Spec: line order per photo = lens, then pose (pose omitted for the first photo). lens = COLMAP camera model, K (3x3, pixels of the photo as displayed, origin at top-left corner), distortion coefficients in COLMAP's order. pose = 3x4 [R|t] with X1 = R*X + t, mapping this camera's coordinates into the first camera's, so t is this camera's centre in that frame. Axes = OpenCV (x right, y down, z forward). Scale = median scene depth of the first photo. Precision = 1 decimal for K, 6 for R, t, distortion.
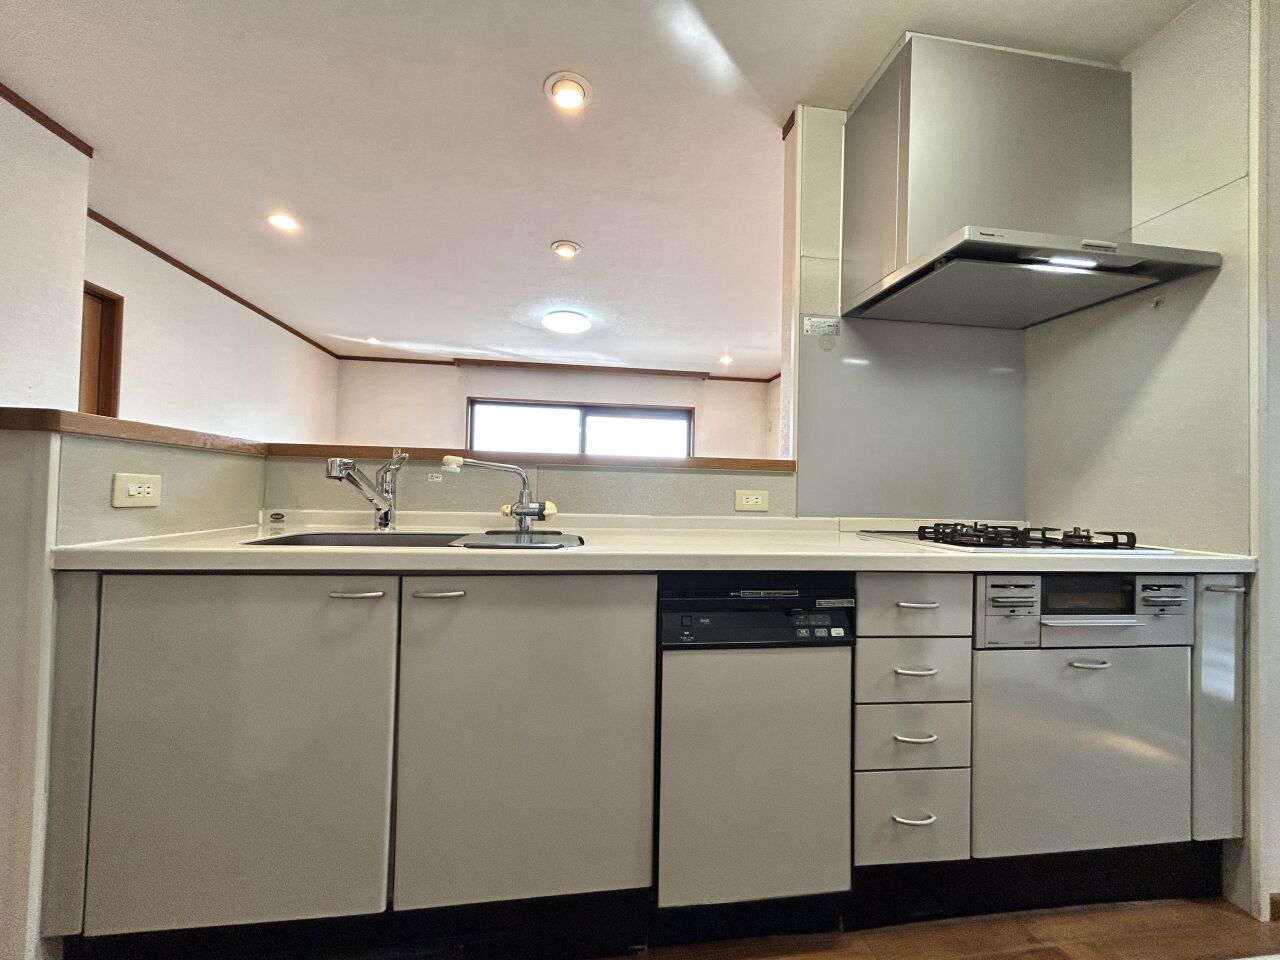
lens RADIAL K [[518.1, 0, 638.3], [0, 518.1, 478.1], [0, 0, 1]] dist [-0.000718, -0.000574]
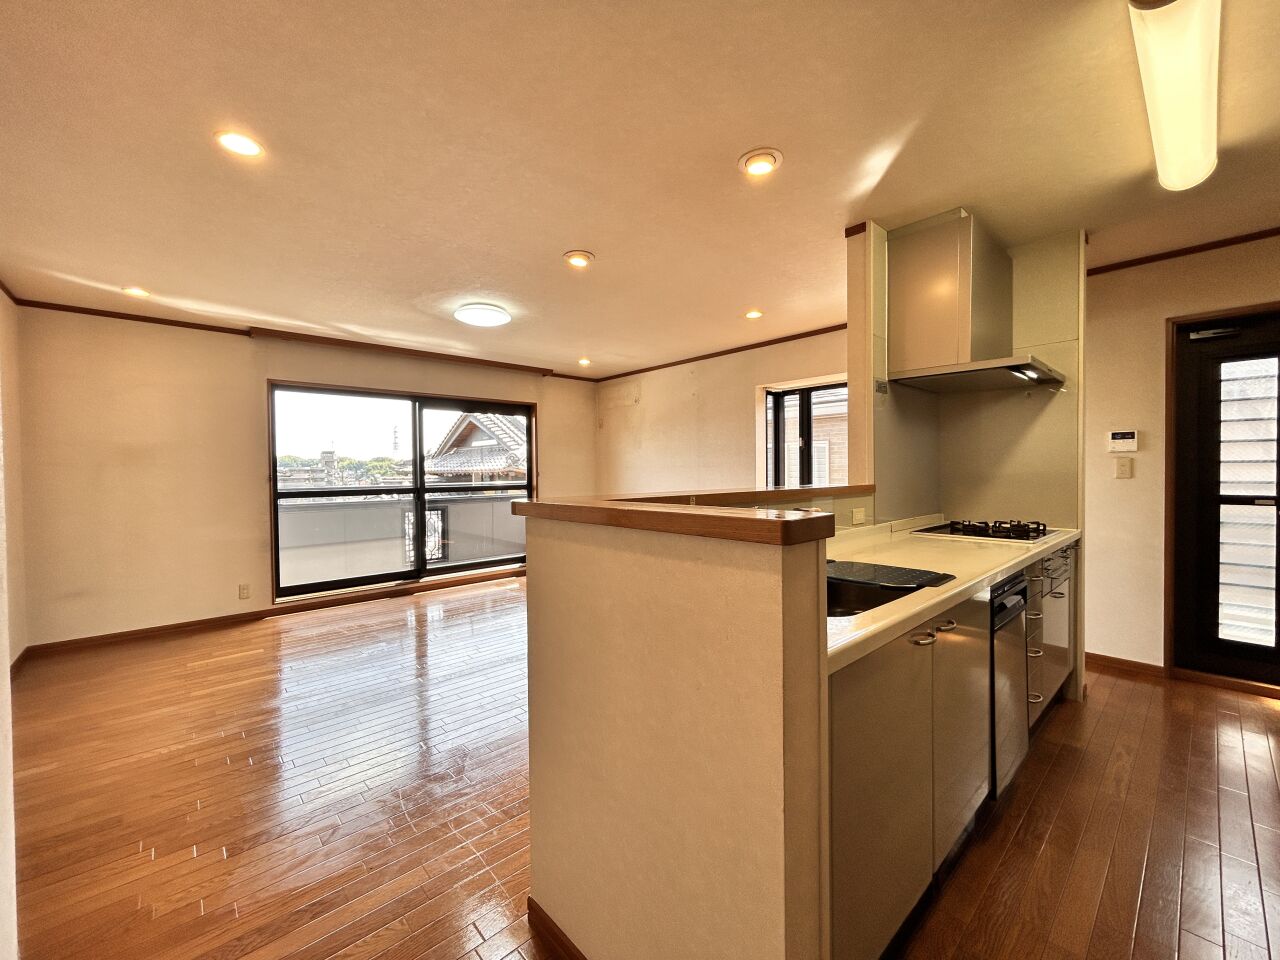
lens RADIAL K [[518.1, 0, 638.3], [0, 518.1, 478.1], [0, 0, 1]] dist [-0.000718, -0.000574]
pose [[0.828285, -0.039643, 0.558903, -0.333346], [0.015652, 0.998742, 0.047645, -0.042636], [-0.560088, -0.030716, 0.827863, 0.069206]]
